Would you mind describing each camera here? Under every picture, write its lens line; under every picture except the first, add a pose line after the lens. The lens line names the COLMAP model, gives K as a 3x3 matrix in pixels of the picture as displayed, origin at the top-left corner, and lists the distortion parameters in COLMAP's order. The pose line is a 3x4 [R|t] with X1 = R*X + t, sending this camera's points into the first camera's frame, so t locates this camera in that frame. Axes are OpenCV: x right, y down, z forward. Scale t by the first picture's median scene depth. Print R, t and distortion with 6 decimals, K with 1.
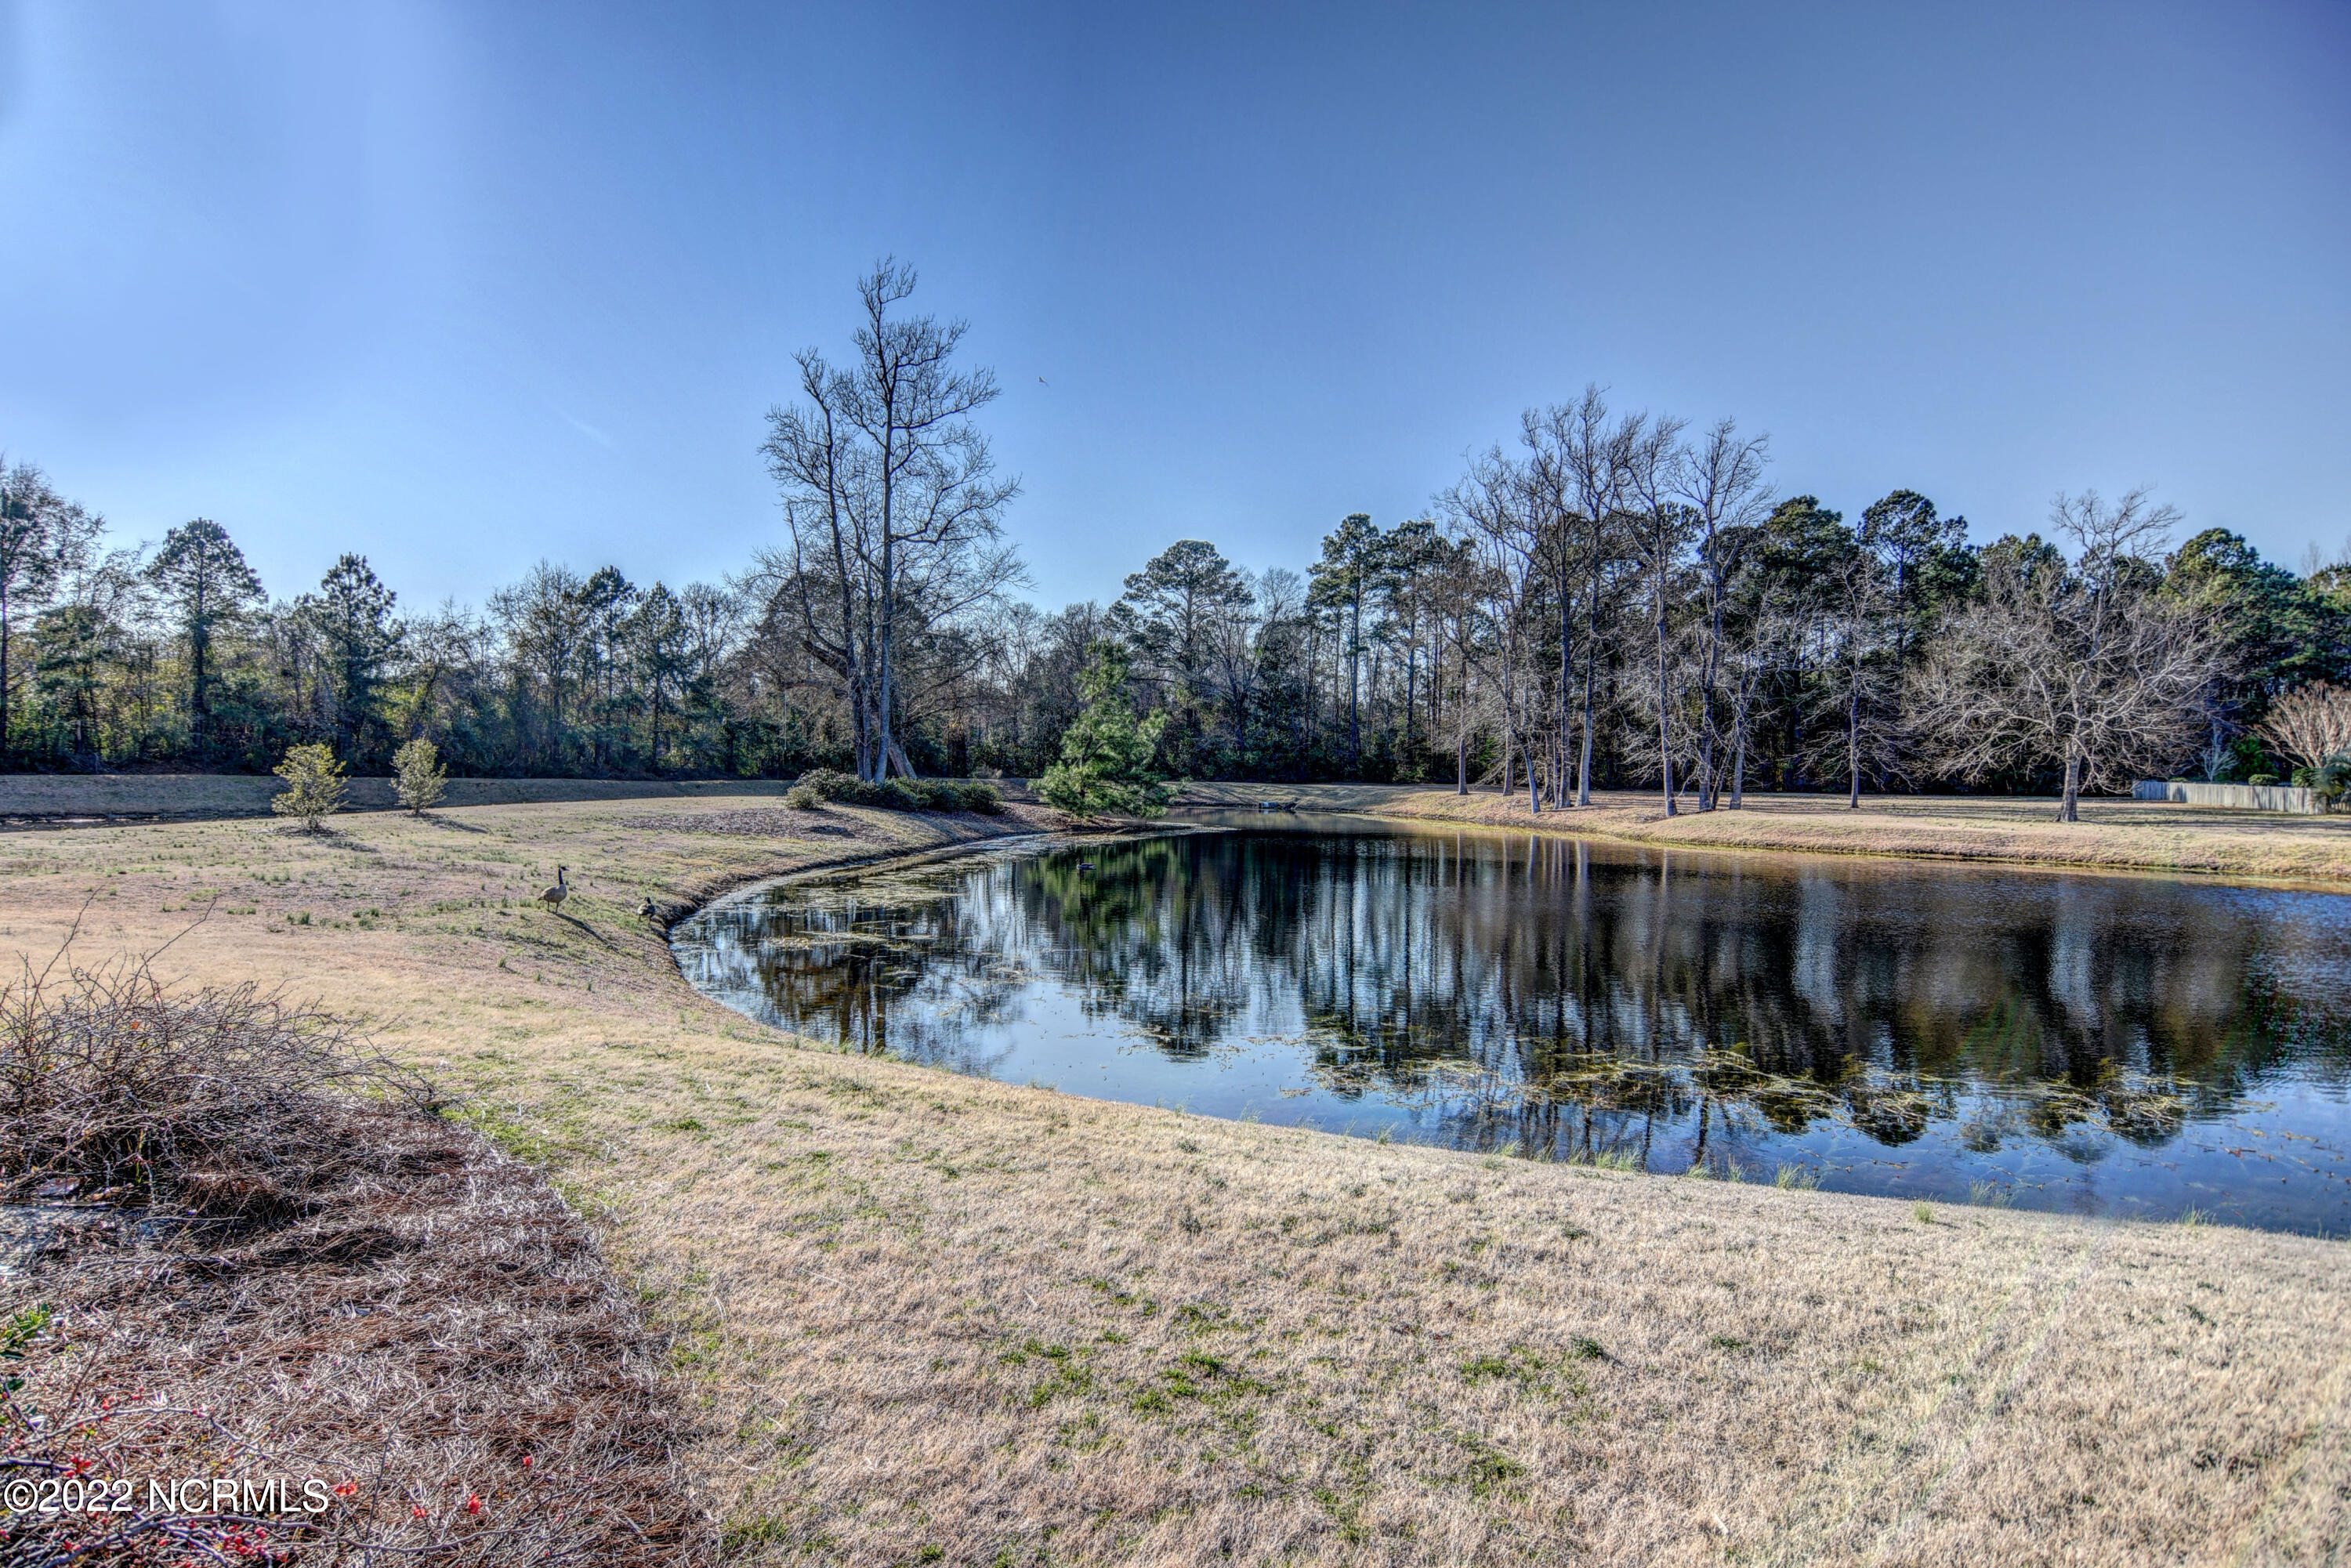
lens RADIAL K [[1290.4, 0, 1175.5], [0, 1290.4, 784.0], [0, 0, 1]] dist [-0.000509, 0.000048]
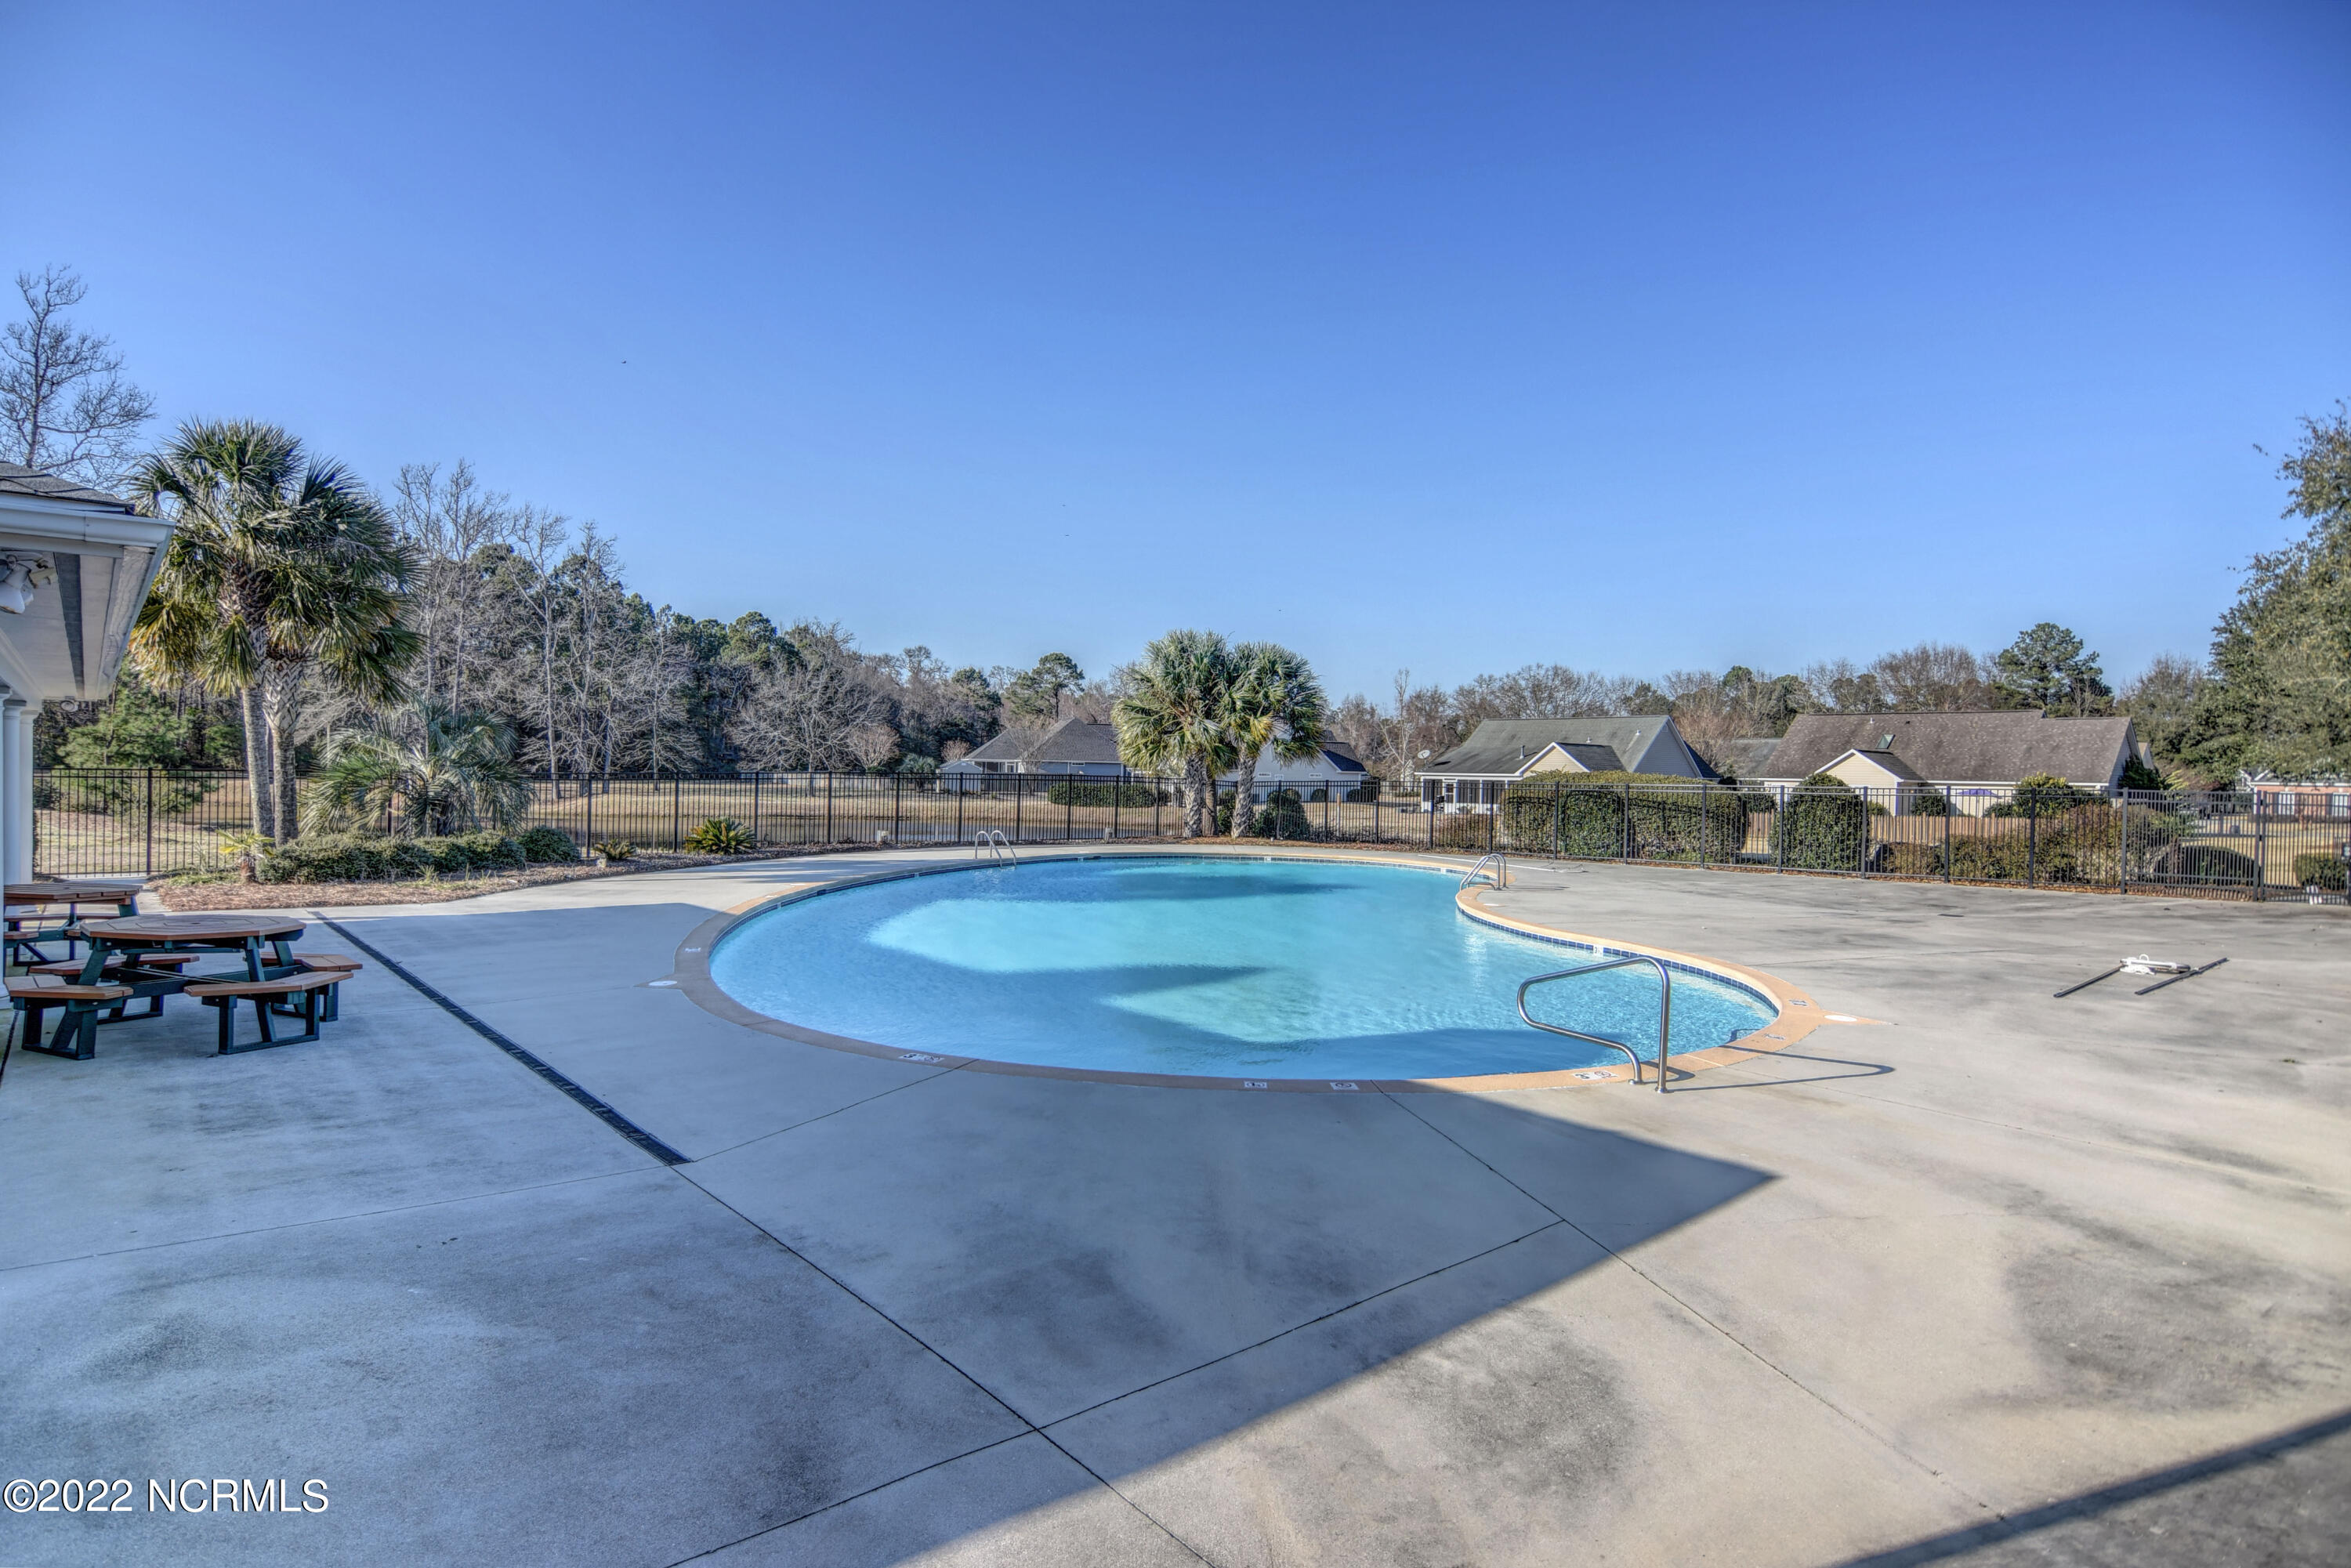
lens RADIAL K [[1290.4, 0, 1175.5], [0, 1290.4, 784.0], [0, 0, 1]] dist [-0.000509, 0.000048]
pose [[0.387825, -0.014763, 0.921615, -0.636637], [-0.003840, 0.999837, 0.017632, -0.018767], [-0.921725, -0.010377, 0.387705, -0.150812]]
